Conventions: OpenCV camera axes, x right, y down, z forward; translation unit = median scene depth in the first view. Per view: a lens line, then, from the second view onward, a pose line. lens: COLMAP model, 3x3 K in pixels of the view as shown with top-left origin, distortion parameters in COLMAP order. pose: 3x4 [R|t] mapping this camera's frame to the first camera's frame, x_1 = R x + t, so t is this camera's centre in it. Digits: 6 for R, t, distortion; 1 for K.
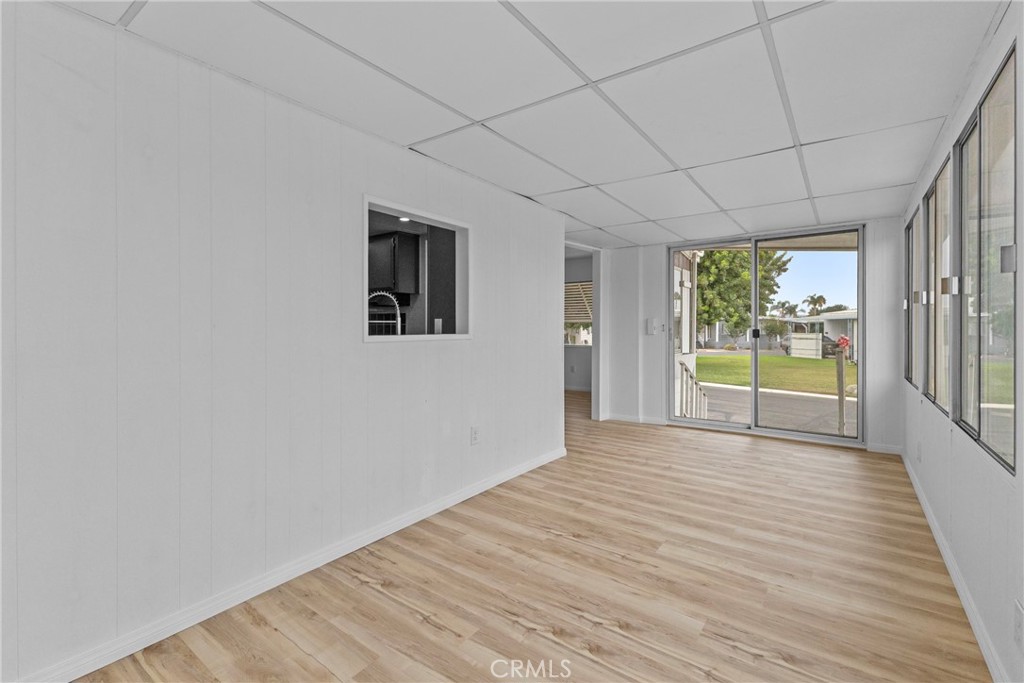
lens RADIAL K [[458.8, 0, 512.0], [0, 458.8, 341.5], [0, 0, 1]] dist [0.003299, 0.000209]
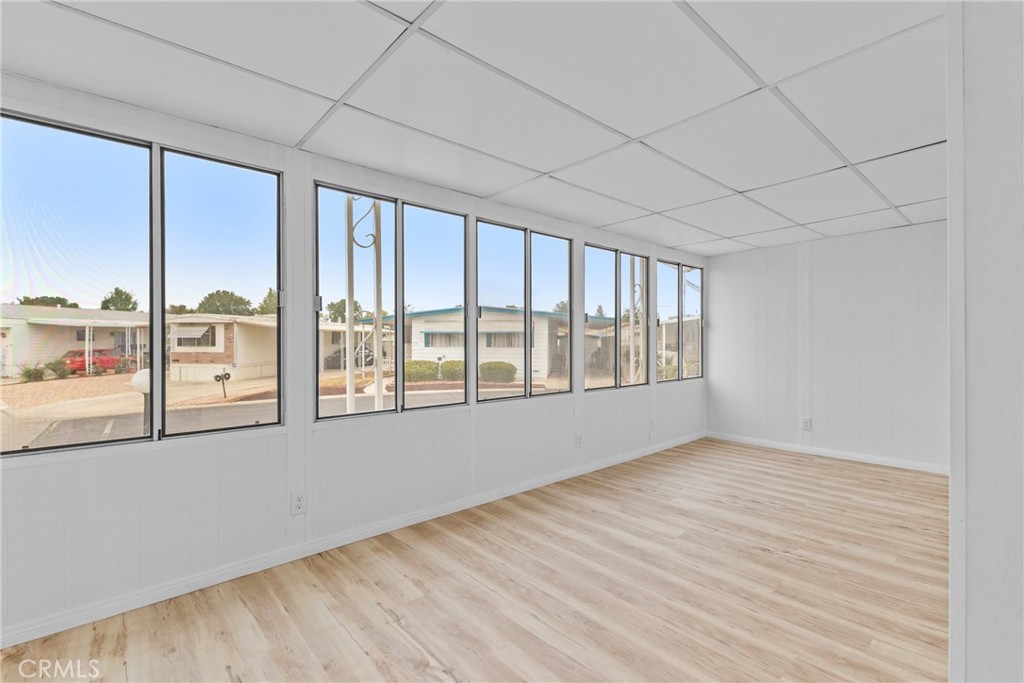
lens RADIAL K [[458.8, 0, 512.0], [0, 458.8, 341.5], [0, 0, 1]] dist [0.003299, 0.000209]
pose [[-0.977892, 0.003978, 0.209074, 0.471713], [0.010244, 0.999530, 0.028898, -0.059474], [-0.208860, 0.030401, -0.977473, 2.089449]]
